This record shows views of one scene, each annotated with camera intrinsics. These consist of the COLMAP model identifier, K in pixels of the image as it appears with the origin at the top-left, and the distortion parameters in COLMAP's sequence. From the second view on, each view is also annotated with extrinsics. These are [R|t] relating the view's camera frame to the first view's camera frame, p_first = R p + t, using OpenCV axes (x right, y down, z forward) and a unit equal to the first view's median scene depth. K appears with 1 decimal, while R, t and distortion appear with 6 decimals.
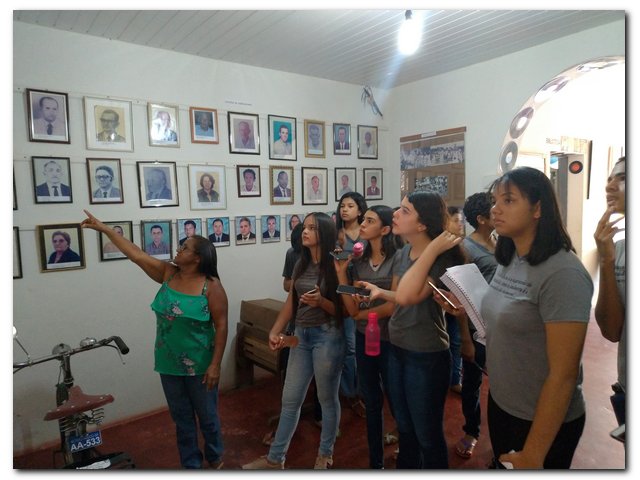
lens RADIAL K [[438.9, 0, 320.4], [0, 438.9, 237.5], [0, 0, 1]] dist [0.029757, -0.011799]
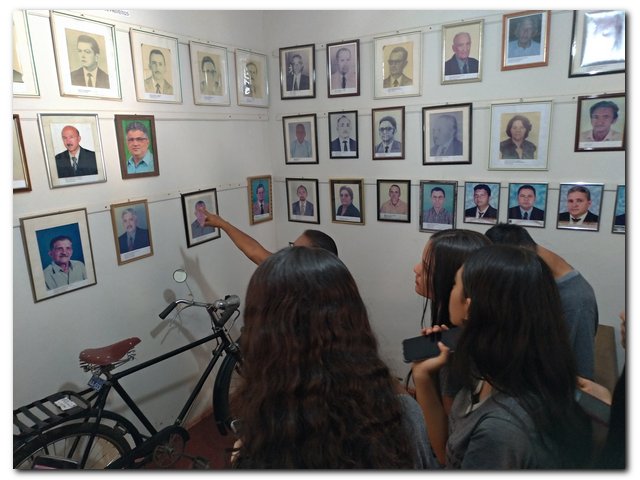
lens RADIAL K [[438.9, 0, 320.9], [0, 438.9, 242.9], [0, 0, 1]] dist [0.029757, -0.011799]
pose [[0.367295, 0.225605, -0.902329, 0.309005], [-0.057318, 0.973783, 0.220138, -0.096762], [0.928337, -0.029136, 0.370597, 0.514299]]
